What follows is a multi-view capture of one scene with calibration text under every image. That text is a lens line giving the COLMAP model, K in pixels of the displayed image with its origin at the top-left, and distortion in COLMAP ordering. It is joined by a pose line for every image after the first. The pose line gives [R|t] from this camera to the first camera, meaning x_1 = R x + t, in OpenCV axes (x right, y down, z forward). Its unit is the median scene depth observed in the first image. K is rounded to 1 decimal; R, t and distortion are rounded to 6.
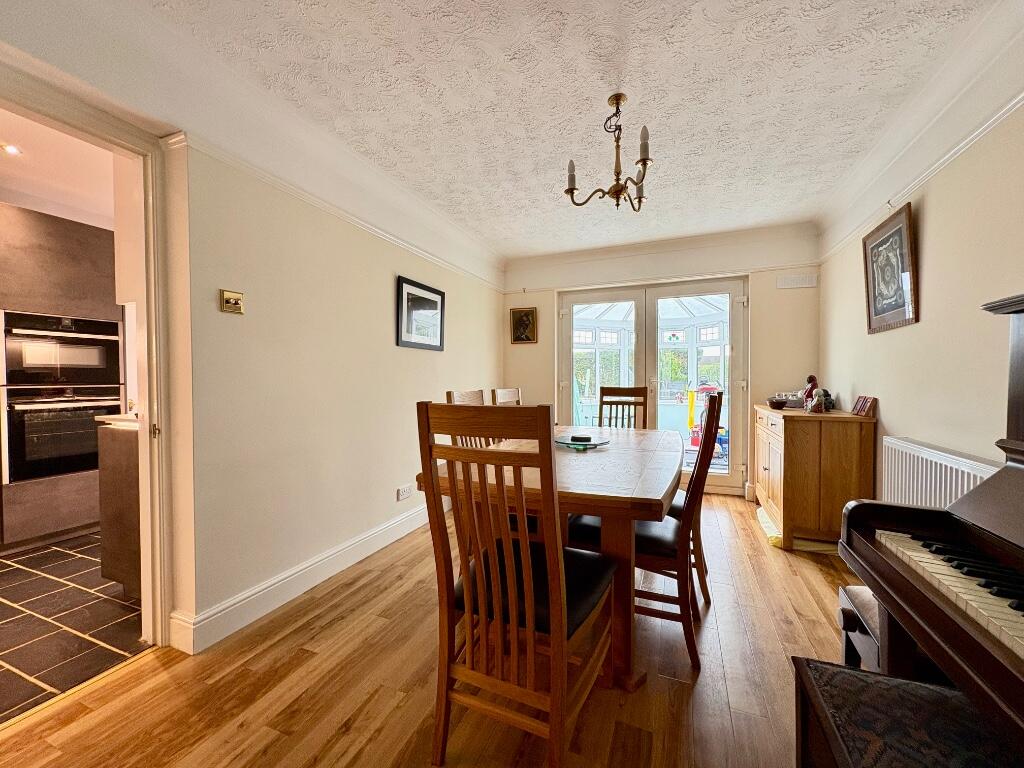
lens RADIAL K [[406.2, 0, 512.0], [0, 406.2, 384.0], [0, 0, 1]] dist [-0.001873, 0.000036]
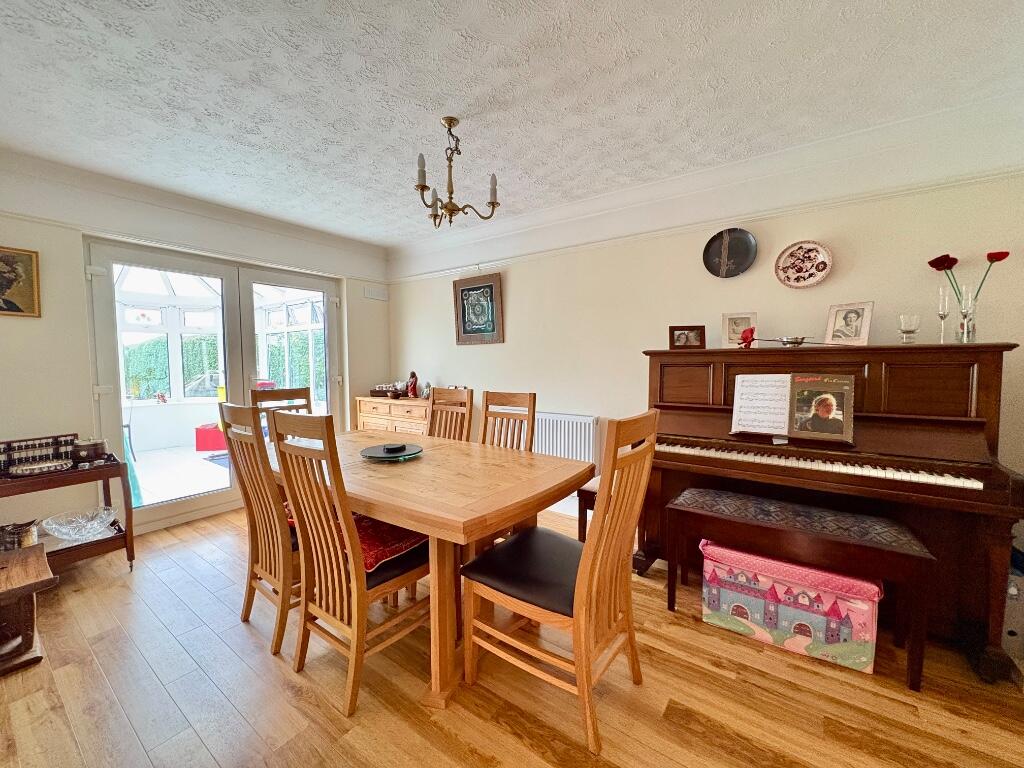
lens RADIAL K [[406.2, 0, 512.0], [0, 406.2, 384.0], [0, 0, 1]] dist [-0.001873, 0.000036]
pose [[0.228046, -0.053733, 0.972167, -0.449490], [0.018648, 0.998534, 0.050816, -0.039025], [-0.973472, 0.006541, 0.228714, 0.353013]]
